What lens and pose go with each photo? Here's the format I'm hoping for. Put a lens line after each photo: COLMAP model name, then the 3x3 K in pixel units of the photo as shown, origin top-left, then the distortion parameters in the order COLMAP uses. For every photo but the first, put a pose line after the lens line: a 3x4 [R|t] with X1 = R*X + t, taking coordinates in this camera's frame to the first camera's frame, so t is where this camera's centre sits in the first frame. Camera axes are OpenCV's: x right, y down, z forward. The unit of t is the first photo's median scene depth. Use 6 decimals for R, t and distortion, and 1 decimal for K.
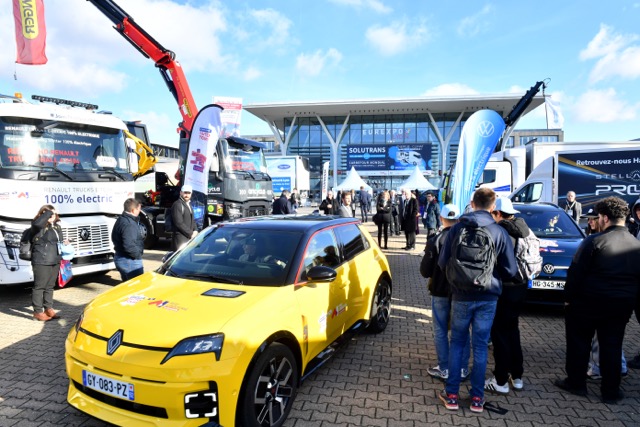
lens RADIAL K [[440.8, 0, 321.9], [0, 440.8, 212.8], [0, 0, 1]] dist [-0.002177, -0.001778]
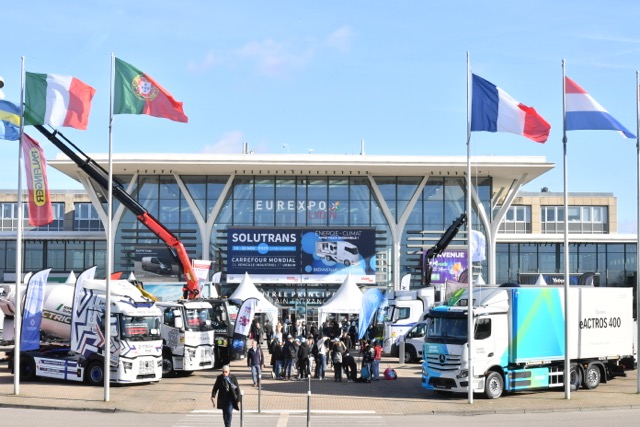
lens RADIAL K [[1322.4, 0, 316.3], [0, 1322.4, 209.9], [0, 0, 1]] dist [0.042379, 0.000000]
pose [[0.984329, 0.013749, 0.175805, -0.135821], [0.005550, 0.994046, -0.108816, 0.006900], [-0.176254, 0.108086, 0.978392, -0.704748]]
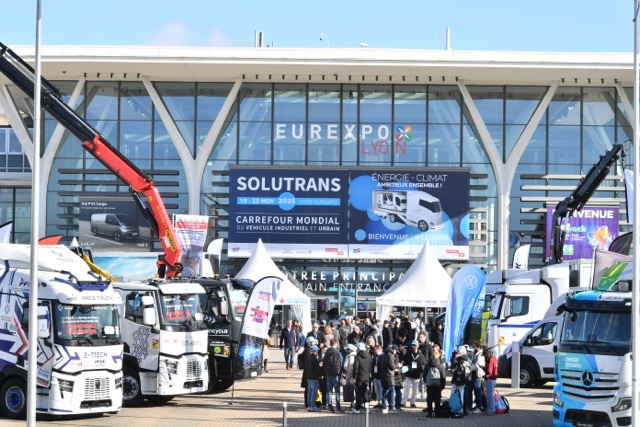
lens RADIAL K [[2112.0, 0, 322.5], [0, 2112.0, 215.1], [0, 0, 1]] dist [0.063189, 0.000000]
pose [[0.987932, 0.015252, 0.154138, -0.133811], [-0.003564, 0.997115, -0.075824, 0.008592], [-0.154850, 0.074360, 0.985136, -0.677038]]
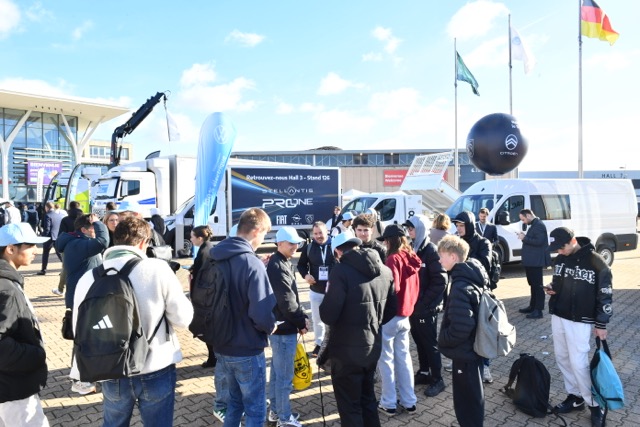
lens RADIAL K [[440.8, 0, 318.8], [0, 440.8, 215.1], [0, 0, 1]] dist [-0.002177, -0.001778]
pose [[0.596536, -0.024586, 0.802210, -0.033981], [0.040571, 0.999177, 0.000453, -0.003736], [-0.801561, 0.032276, 0.597042, 0.051077]]
